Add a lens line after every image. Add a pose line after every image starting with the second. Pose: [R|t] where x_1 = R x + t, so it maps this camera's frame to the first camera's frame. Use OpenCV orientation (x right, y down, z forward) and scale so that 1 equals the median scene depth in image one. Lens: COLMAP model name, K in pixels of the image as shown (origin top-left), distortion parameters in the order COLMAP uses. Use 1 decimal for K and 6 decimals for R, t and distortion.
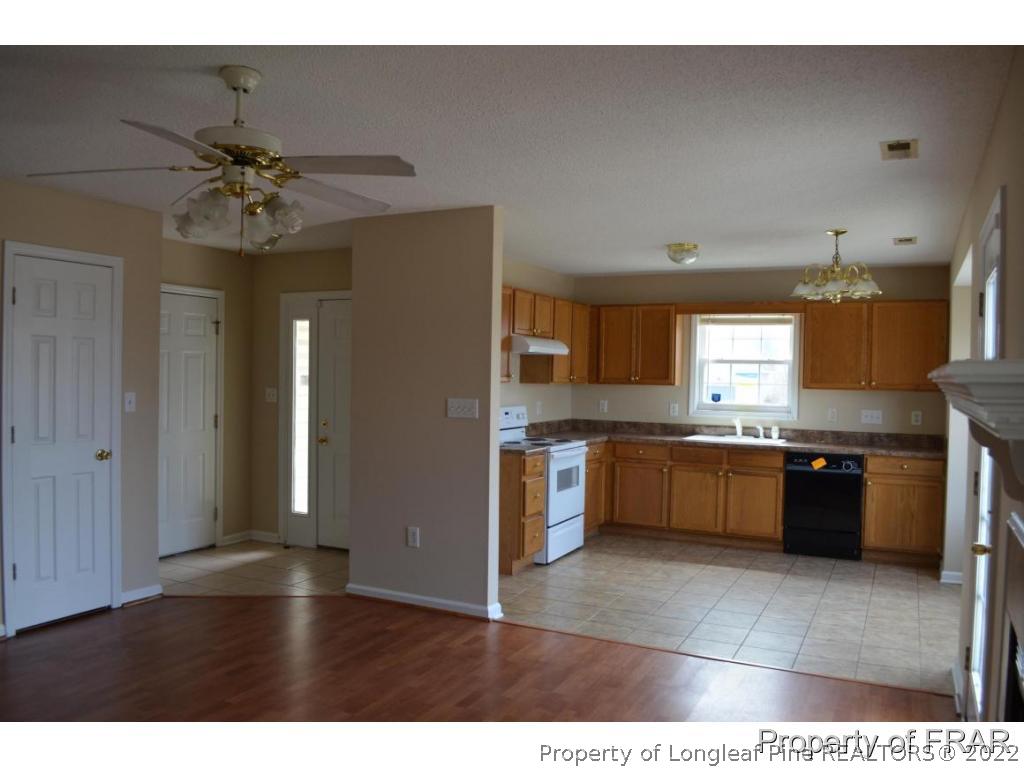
lens RADIAL K [[805.7, 0, 512.0], [0, 805.7, 384.0], [0, 0, 1]] dist [-0.079223, 0.002831]
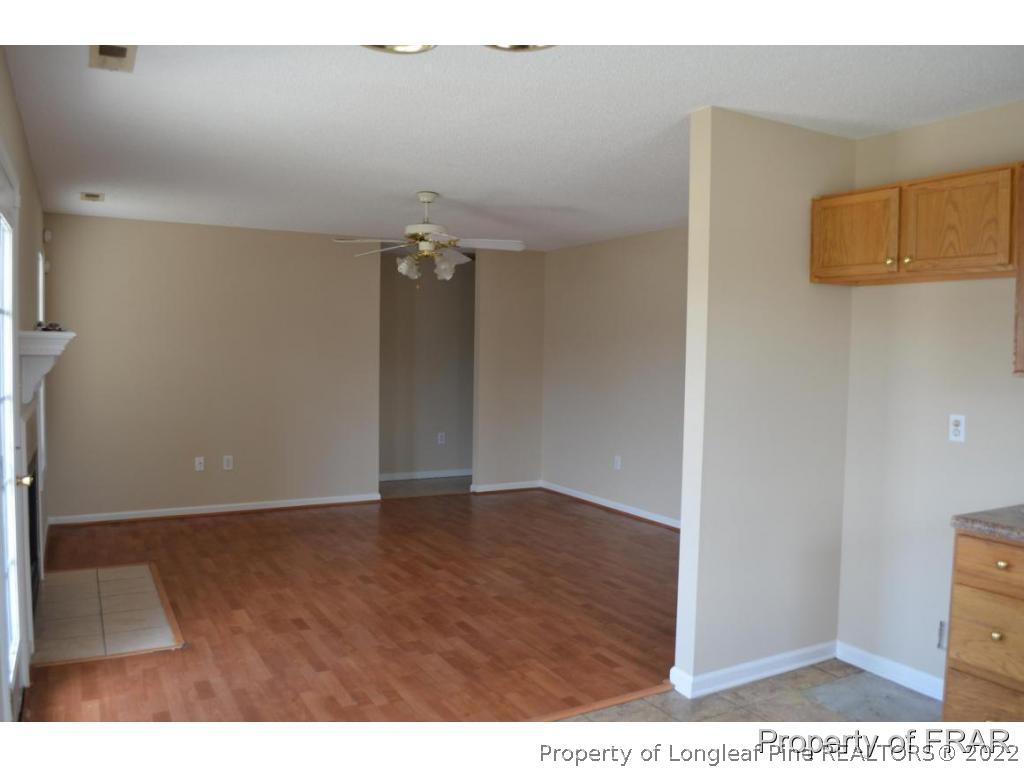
lens RADIAL K [[805.7, 0, 512.0], [0, 805.7, 384.0], [0, 0, 1]] dist [-0.079223, 0.002831]
pose [[-0.563962, 0.014140, -0.825680, 0.467158], [-0.033932, 0.998612, 0.040278, -0.003419], [0.825103, 0.050732, -0.562700, 0.912573]]
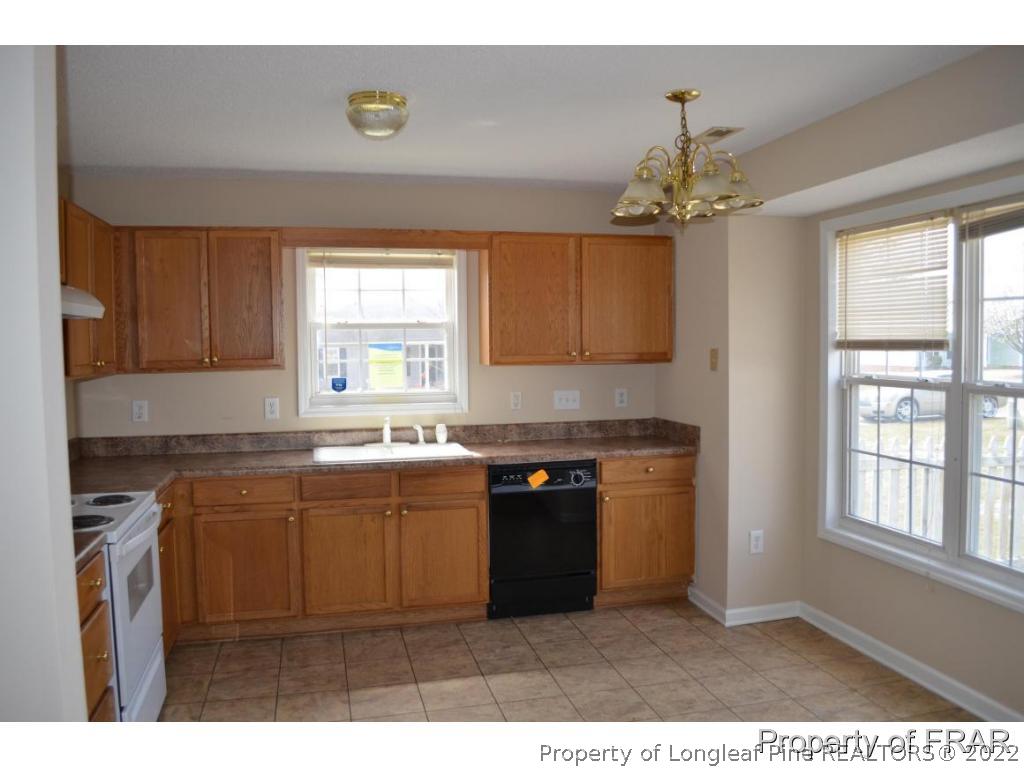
lens RADIAL K [[805.7, 0, 512.0], [0, 805.7, 384.0], [0, 0, 1]] dist [-0.079223, 0.002831]
pose [[0.761111, -0.062905, 0.645564, -0.054081], [0.034131, 0.997791, 0.056987, -0.016420], [-0.647723, -0.021339, 0.761577, 0.499770]]
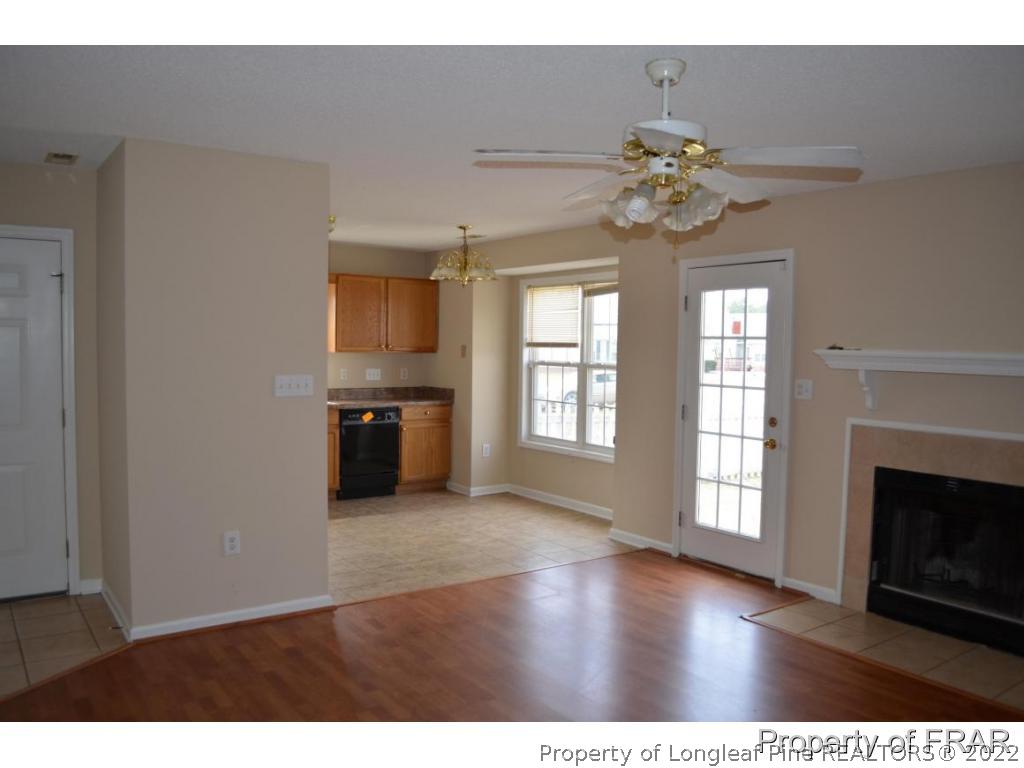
lens RADIAL K [[805.7, 0, 512.0], [0, 805.7, 384.0], [0, 0, 1]] dist [-0.079223, 0.002831]
pose [[0.463374, -0.057303, 0.884308, -0.535661], [0.004342, 0.998042, 0.062398, -0.019331], [-0.886152, -0.025074, 0.462715, 0.271356]]
